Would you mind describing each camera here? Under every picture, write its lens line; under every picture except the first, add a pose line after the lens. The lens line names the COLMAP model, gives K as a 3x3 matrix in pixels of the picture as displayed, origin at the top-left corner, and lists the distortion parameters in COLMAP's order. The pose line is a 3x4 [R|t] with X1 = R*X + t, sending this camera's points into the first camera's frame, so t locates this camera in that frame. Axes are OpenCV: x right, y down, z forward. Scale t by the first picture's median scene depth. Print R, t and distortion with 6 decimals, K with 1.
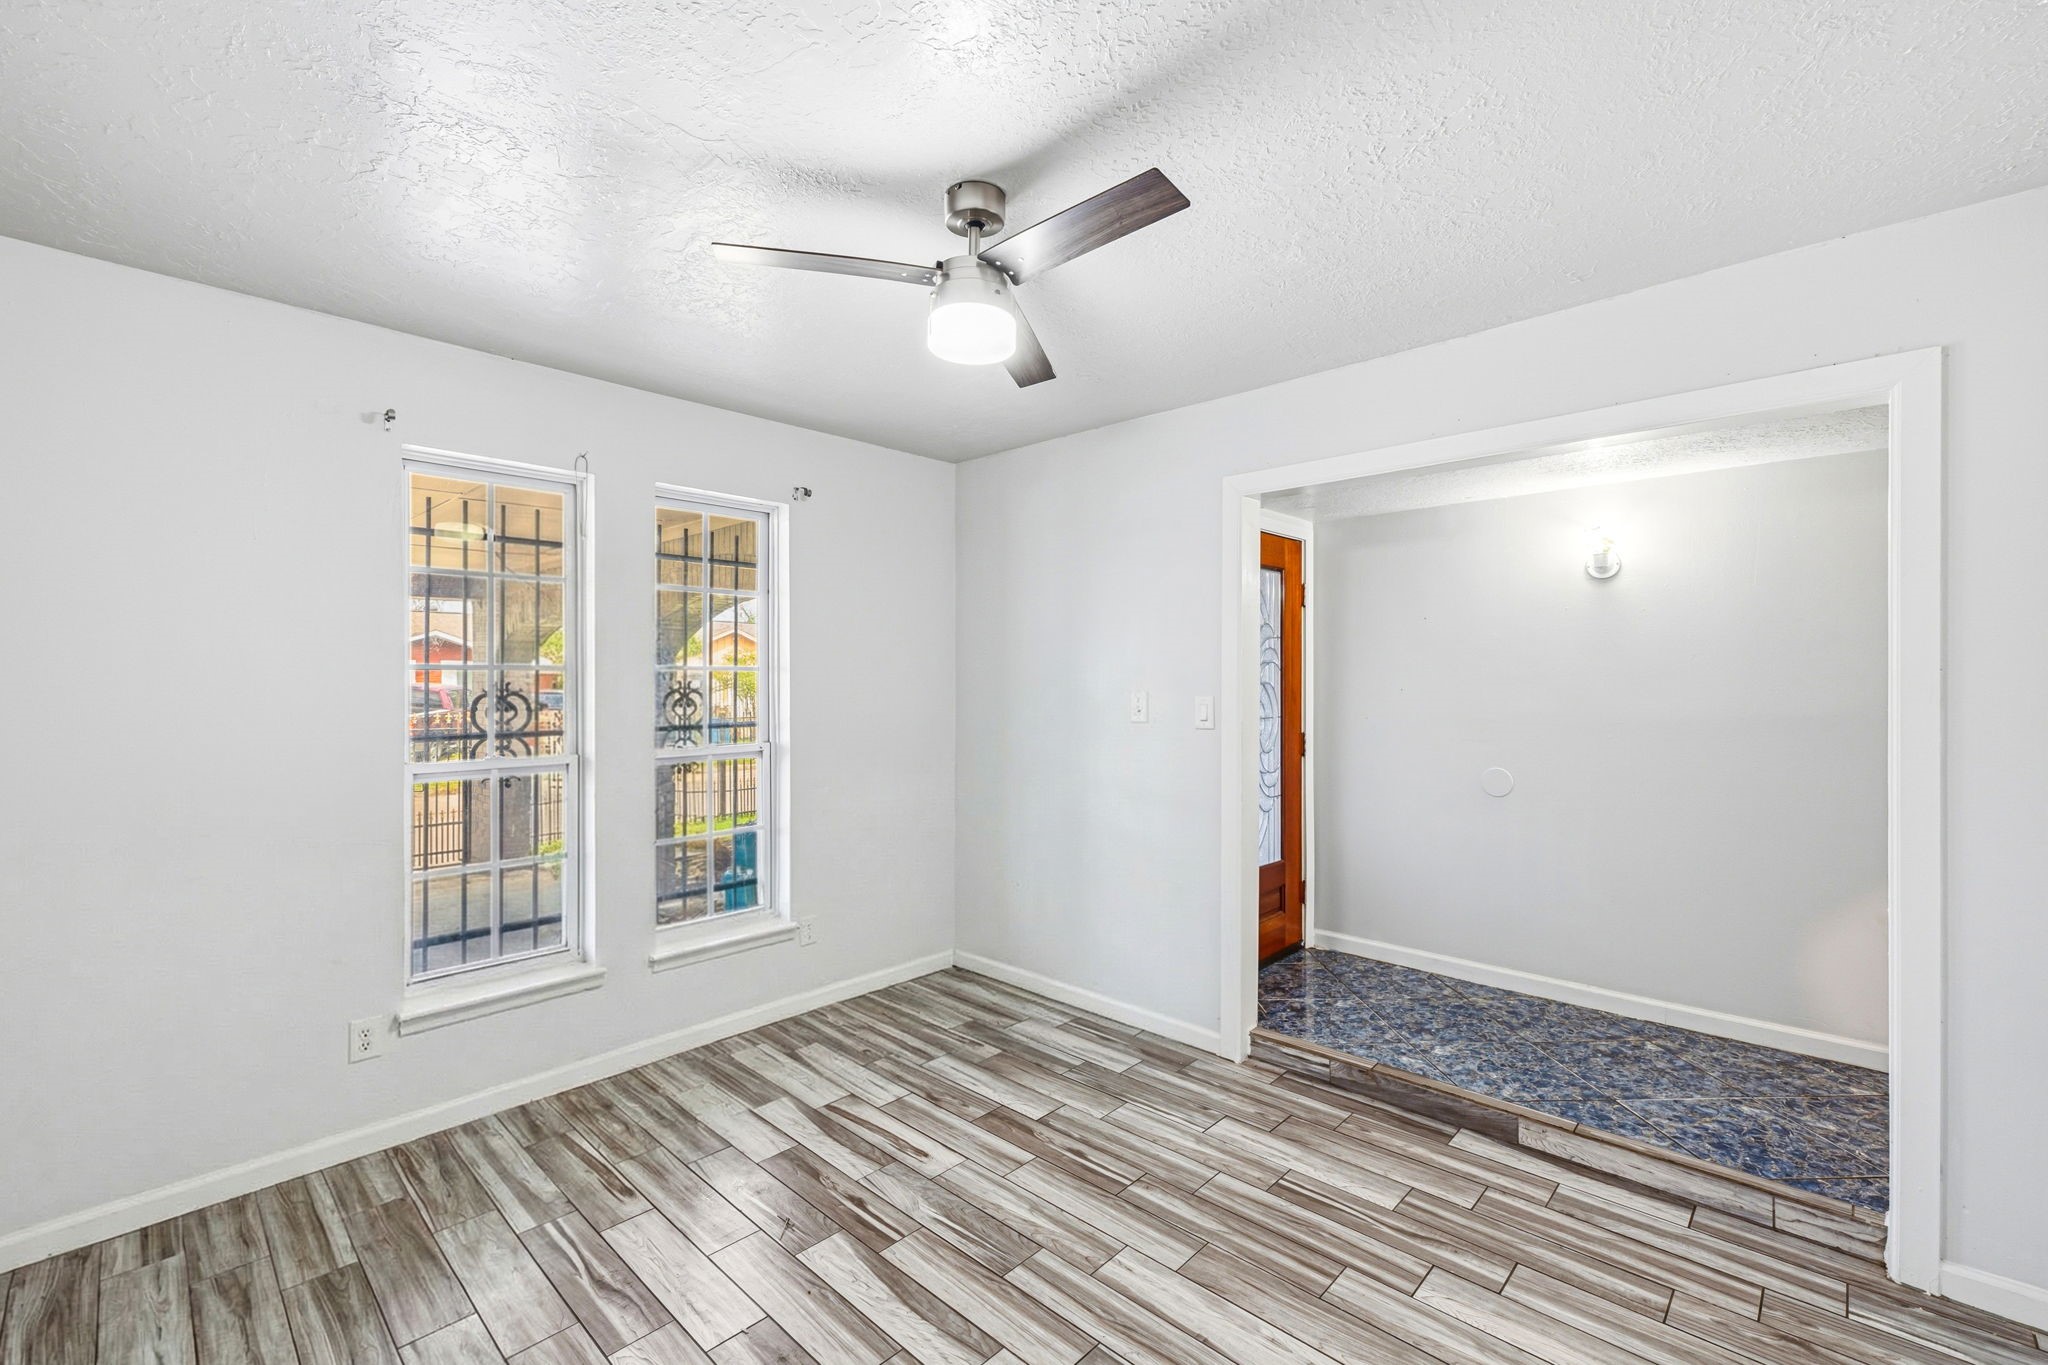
lens RADIAL K [[883.5, 0, 1040.0], [0, 883.5, 680.7], [0, 0, 1]] dist [-0.000485, 0.000468]
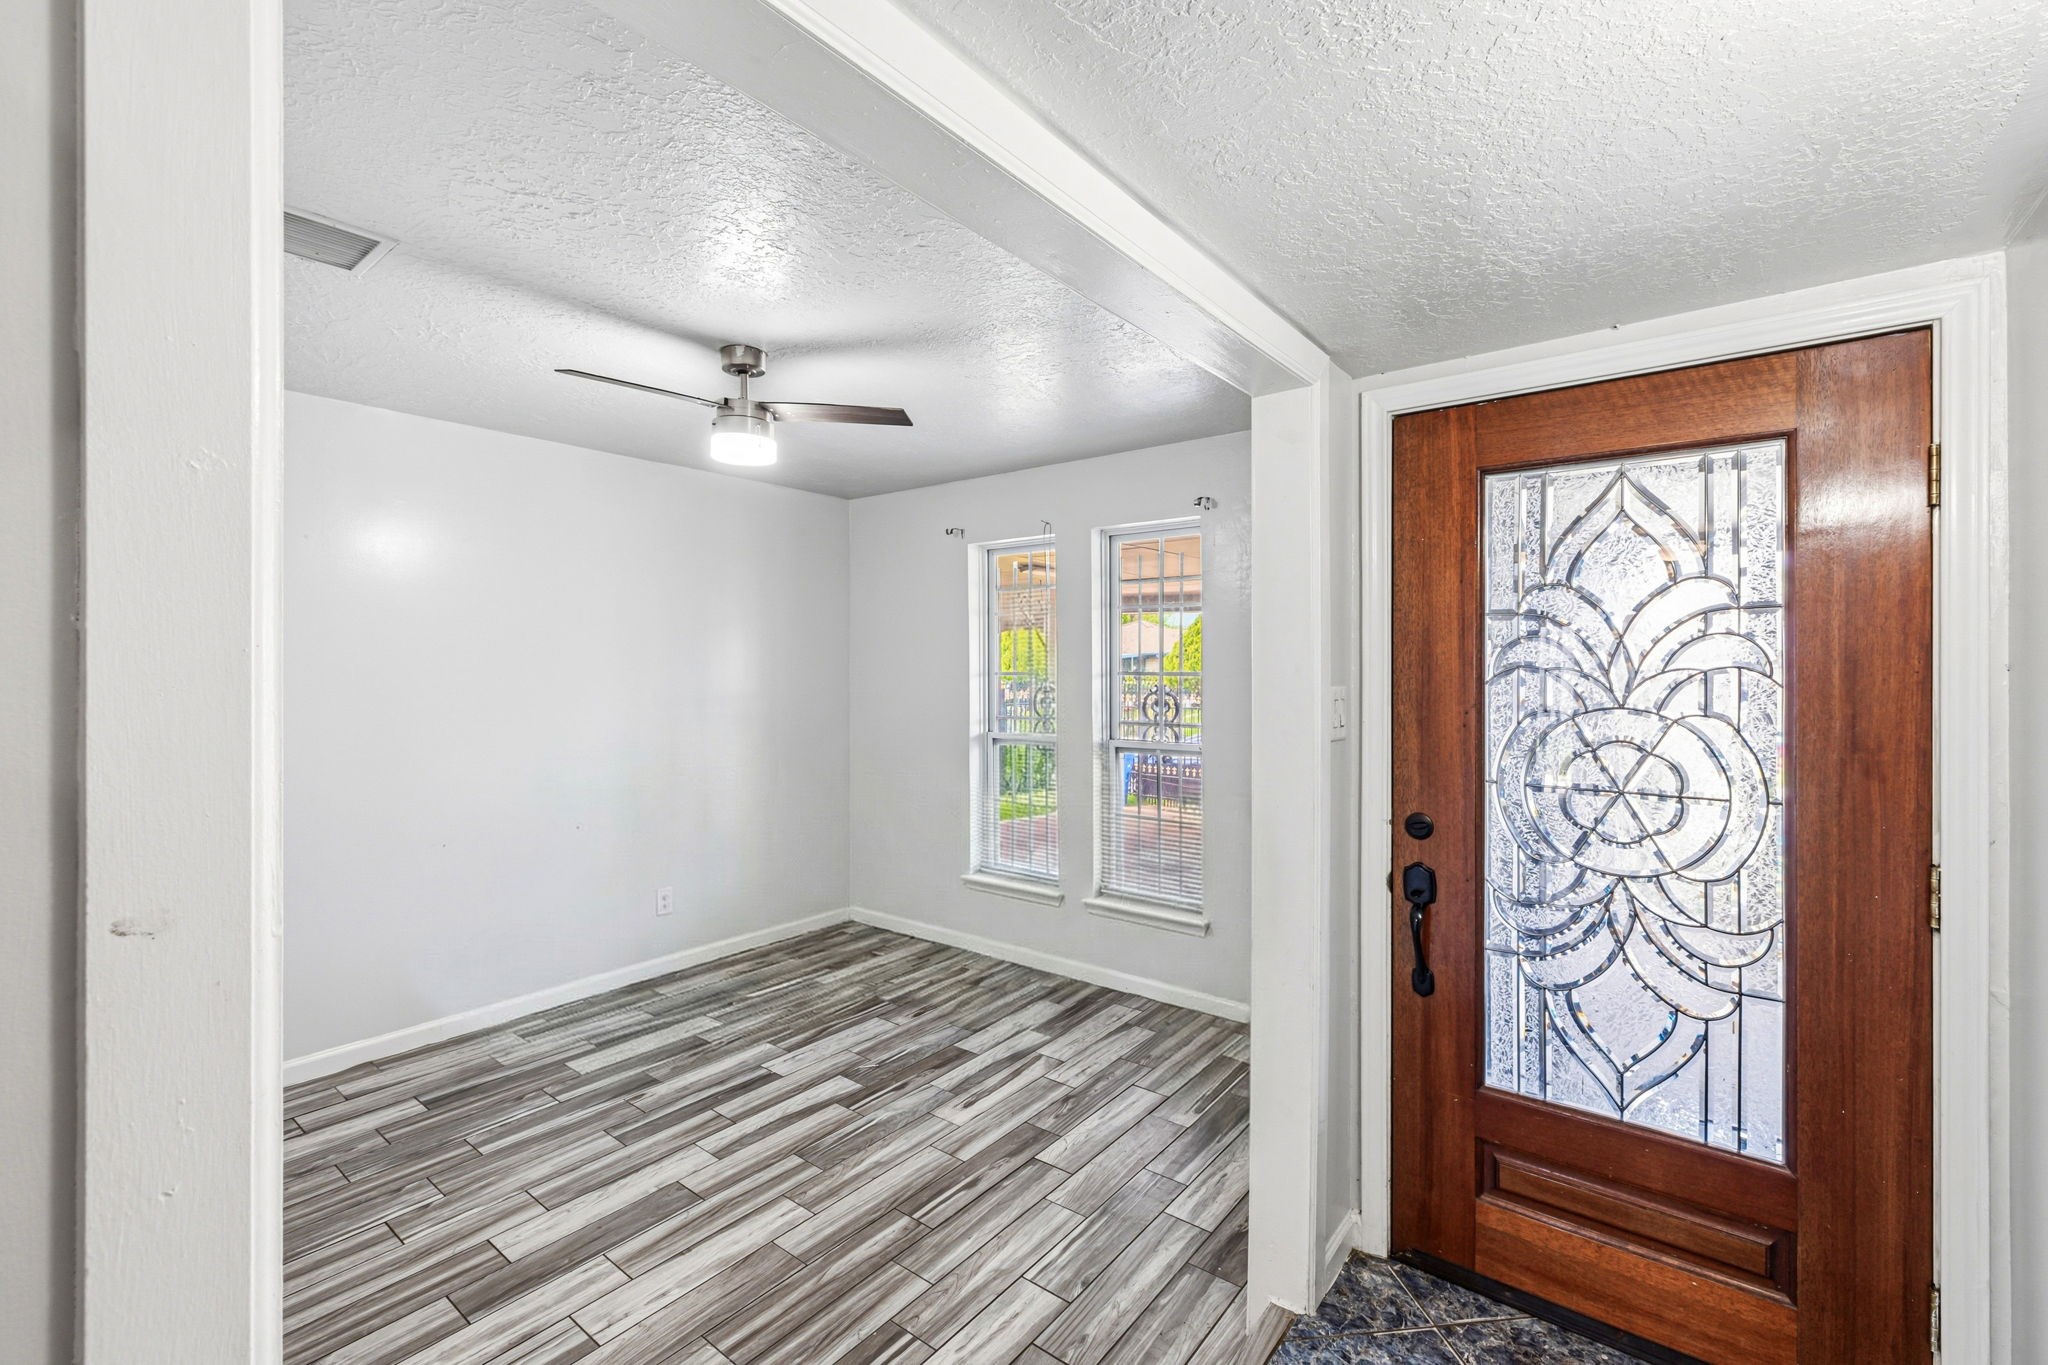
lens RADIAL K [[883.5, 0, 1033.7], [0, 883.5, 671.2], [0, 0, 1]] dist [-0.000485, 0.000468]
pose [[0.068533, 0.001514, -0.997648, 1.045361], [0.002788, 0.999995, 0.001709, -0.032265], [0.997645, -0.002899, 0.068529, 1.031961]]
